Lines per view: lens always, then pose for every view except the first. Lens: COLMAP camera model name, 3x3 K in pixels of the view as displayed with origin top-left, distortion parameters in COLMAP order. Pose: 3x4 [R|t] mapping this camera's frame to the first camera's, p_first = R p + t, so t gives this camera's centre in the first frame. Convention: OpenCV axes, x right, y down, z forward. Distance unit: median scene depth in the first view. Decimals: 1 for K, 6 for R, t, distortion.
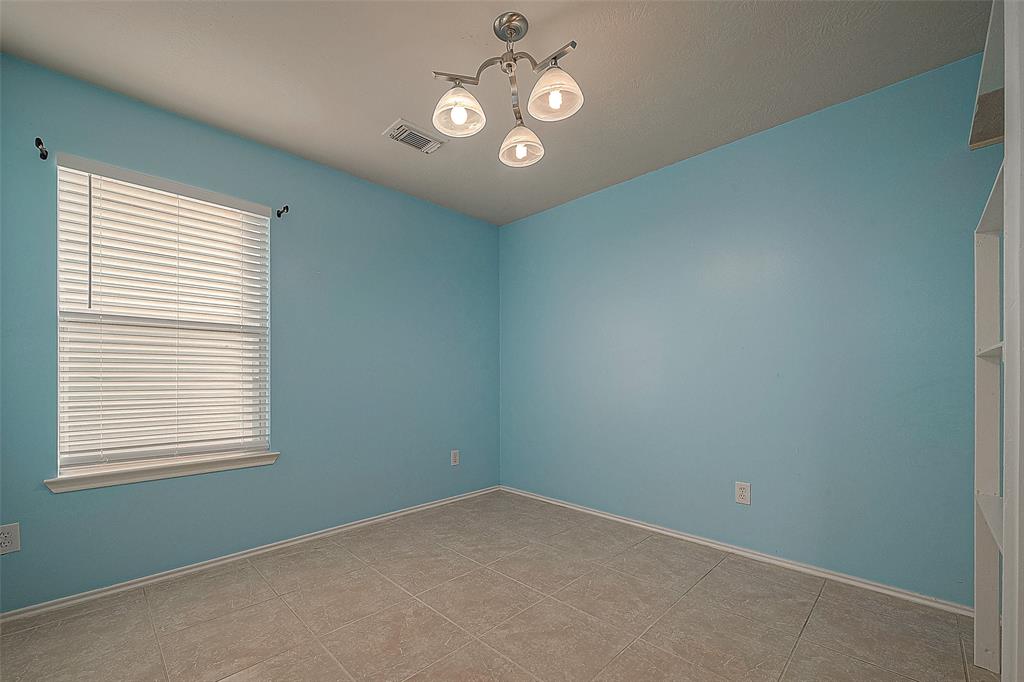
lens RADIAL K [[411.4, 0, 509.5], [0, 411.4, 378.1], [0, 0, 1]] dist [0.000376, -0.000043]
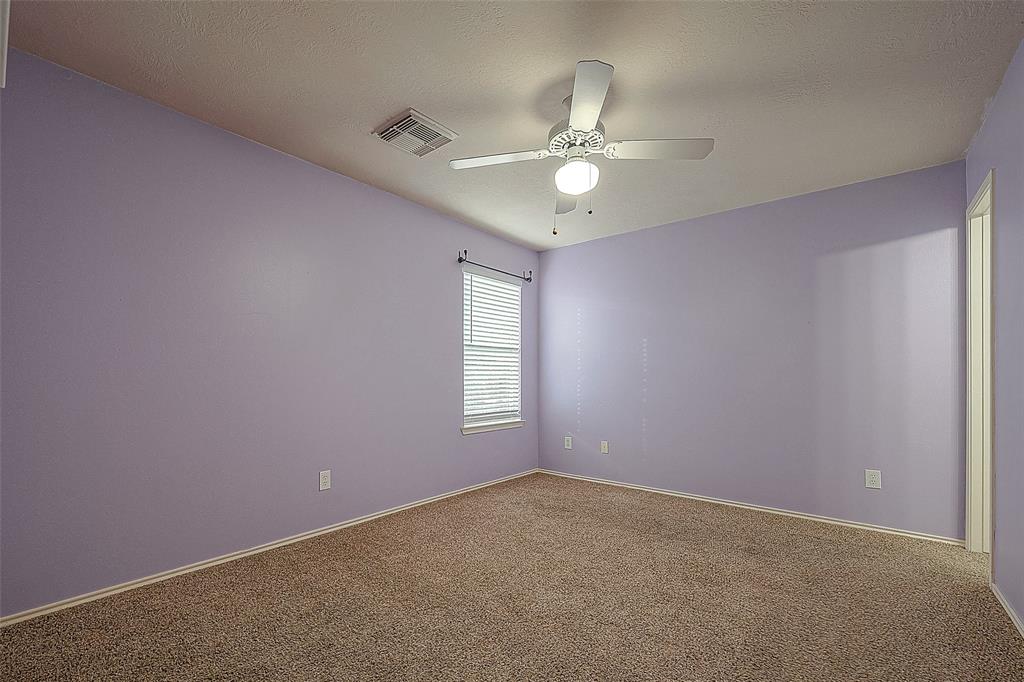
lens RADIAL K [[411.4, 0, 509.5], [0, 411.4, 378.1], [0, 0, 1]] dist [0.000376, -0.000043]
pose [[0.998266, -0.003859, 0.058737, -0.776804], [0.003909, 0.999992, -0.000728, 0.002126], [-0.058733, 0.000956, 0.998273, -0.796765]]
